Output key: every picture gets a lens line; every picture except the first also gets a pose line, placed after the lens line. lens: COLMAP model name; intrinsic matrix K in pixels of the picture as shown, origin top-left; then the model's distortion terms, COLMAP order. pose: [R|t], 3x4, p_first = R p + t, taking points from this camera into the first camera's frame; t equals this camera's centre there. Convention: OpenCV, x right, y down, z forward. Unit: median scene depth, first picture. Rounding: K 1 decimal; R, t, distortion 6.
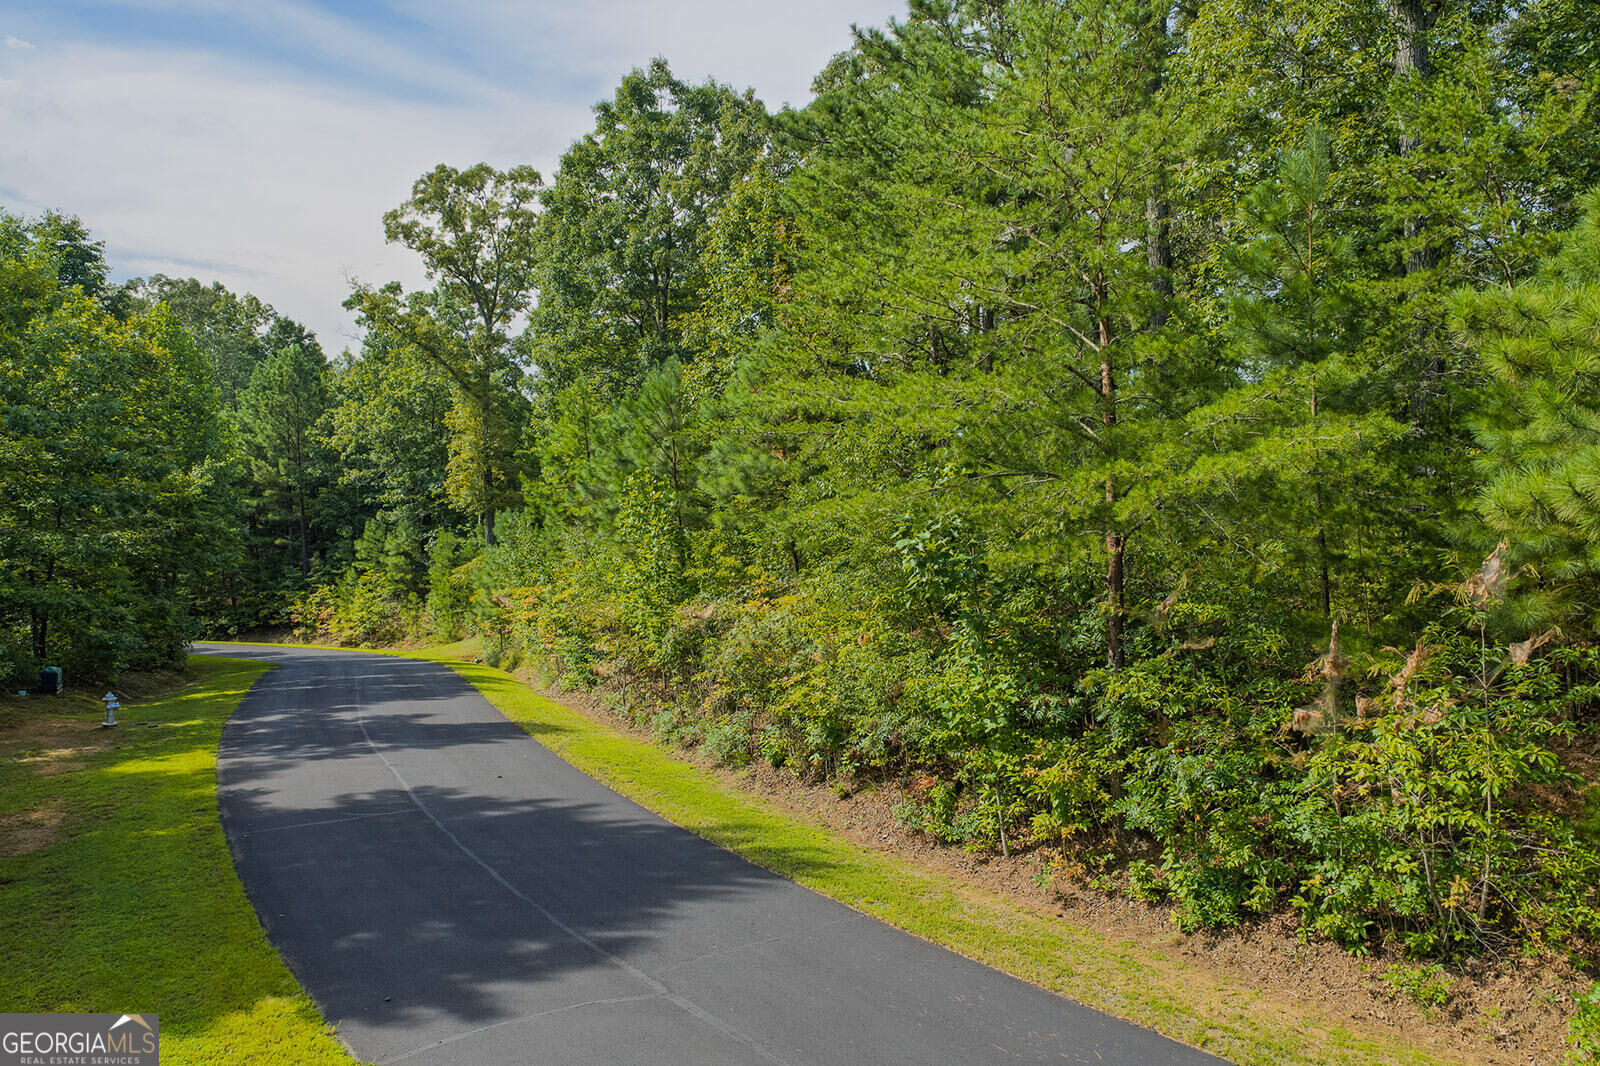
lens RADIAL K [[1329.0, 0, 795.1], [0, 1329.0, 528.2], [0, 0, 1]] dist [0.009863, -0.016742]
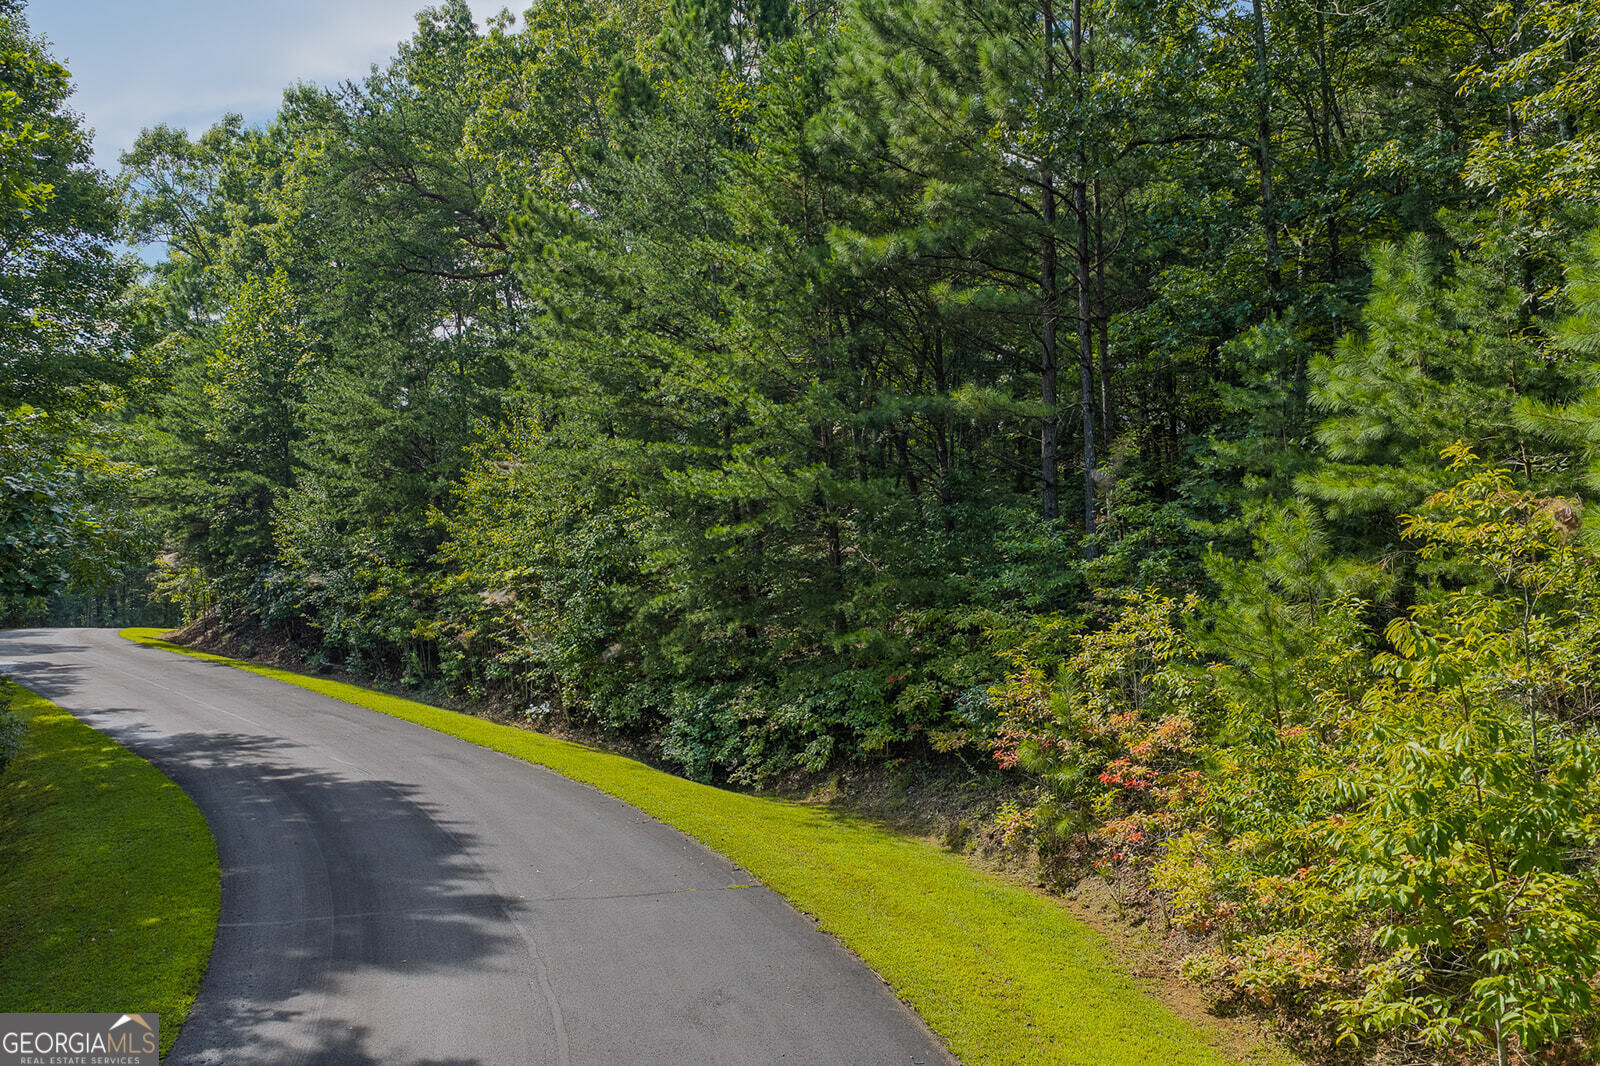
lens RADIAL K [[1329.0, 0, 791.0], [0, 1329.0, 540.1], [0, 0, 1]] dist [0.009863, -0.016742]
pose [[0.799564, 0.016822, -0.600345, -0.281415], [-0.023847, 0.999709, -0.003748, 0.037569], [0.600107, 0.017313, 0.799732, 0.819760]]
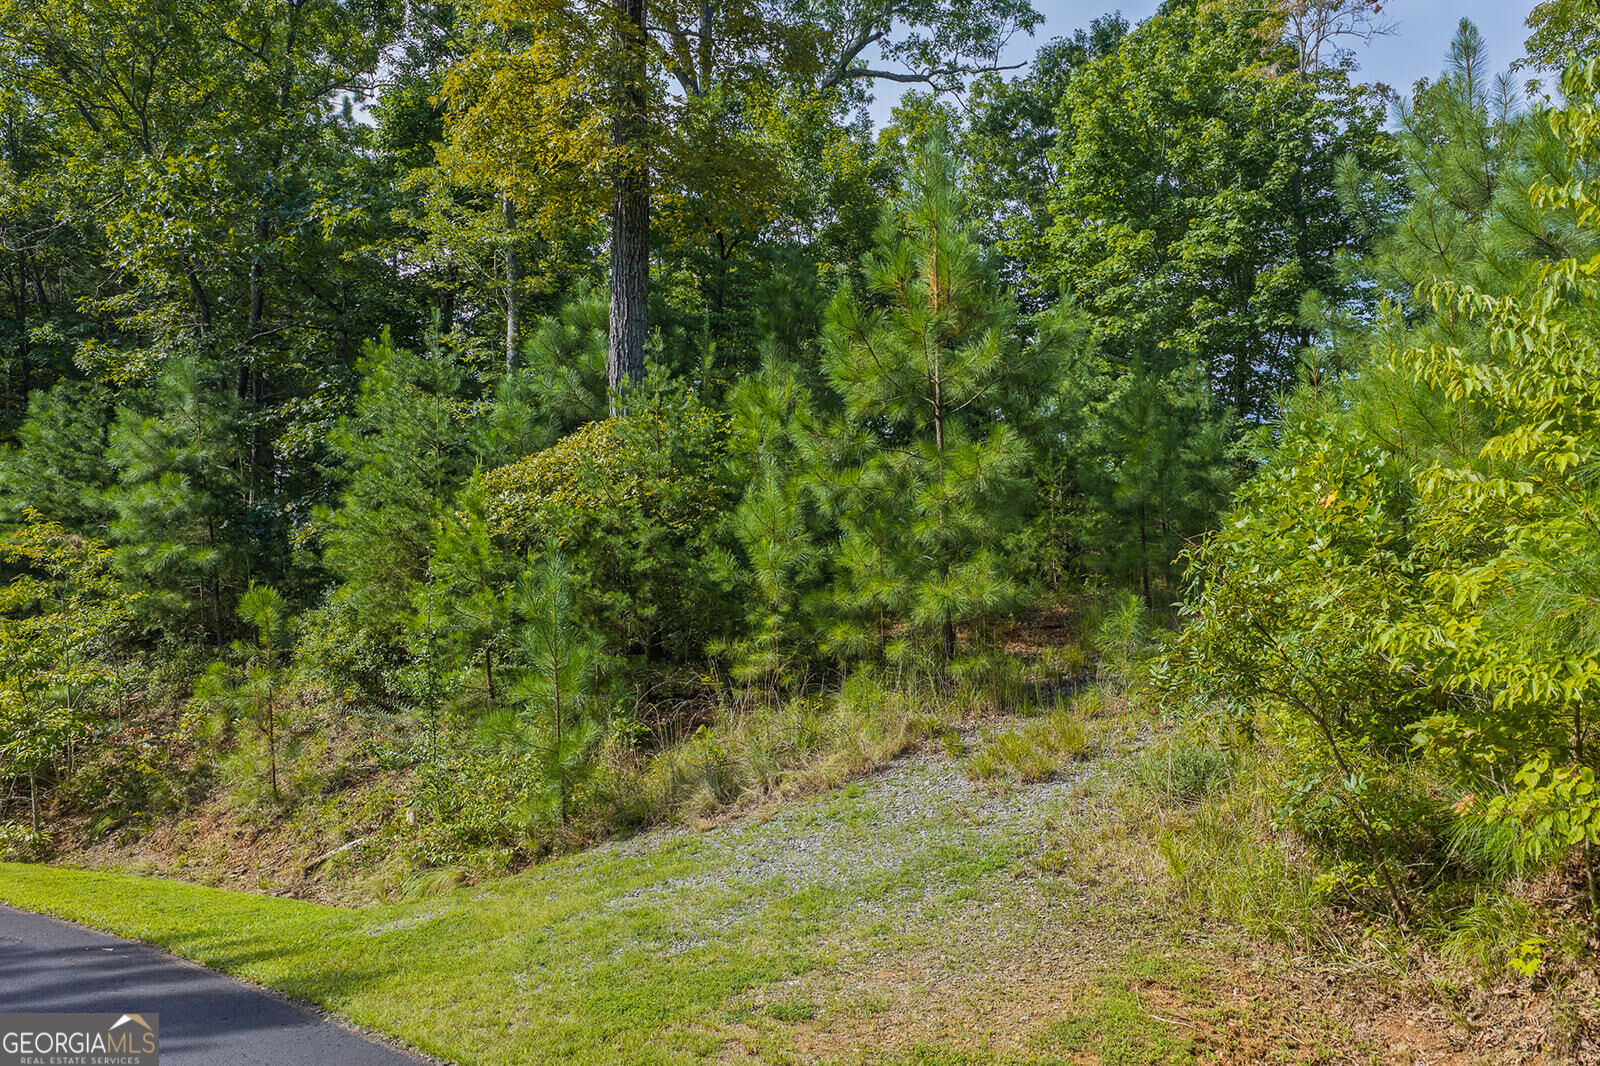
lens RADIAL K [[1329.0, 0, 796.0], [0, 1329.0, 529.8], [0, 0, 1]] dist [0.009863, -0.016742]
pose [[0.977382, 0.019430, 0.210589, -0.223195], [0.000260, 0.995659, -0.093073, 0.052831], [-0.211483, 0.091022, 0.973134, 0.693602]]
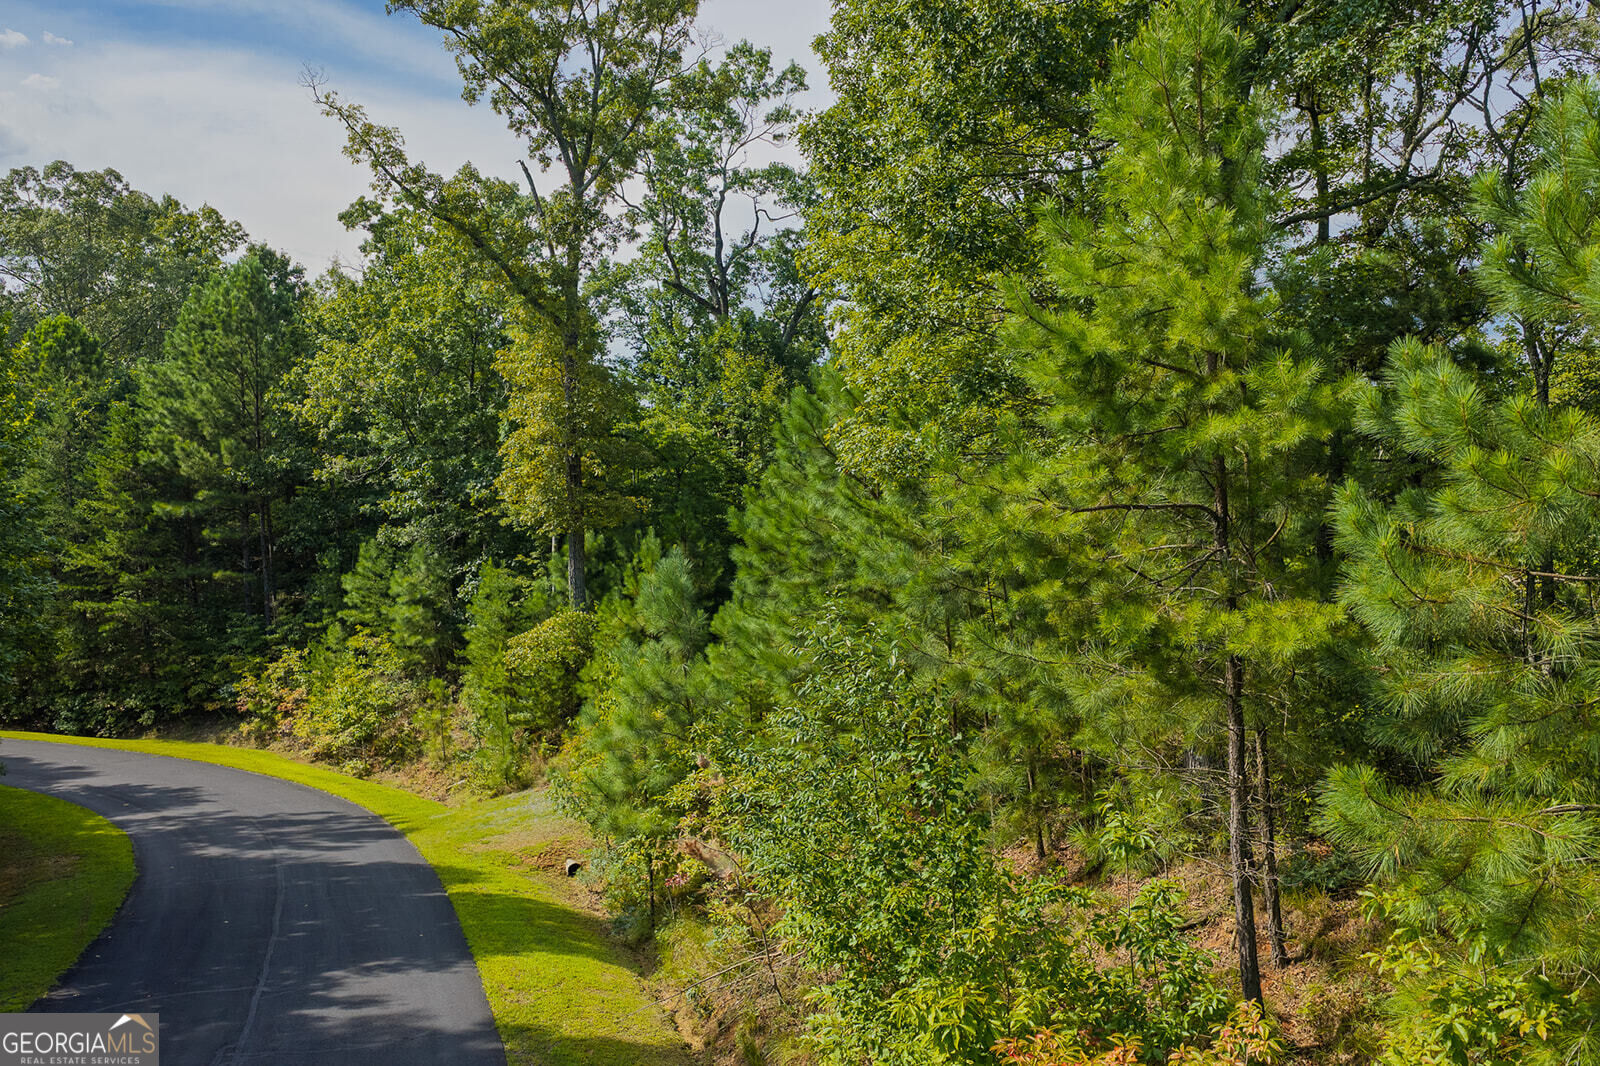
lens RADIAL K [[1329.0, 0, 800.5], [0, 1329.0, 535.4], [0, 0, 1]] dist [0.009863, -0.016742]
pose [[0.999812, 0.005767, -0.018494, -0.113923], [-0.005647, 0.999963, 0.006536, -0.013909], [0.018531, -0.006431, 0.999808, 0.406686]]
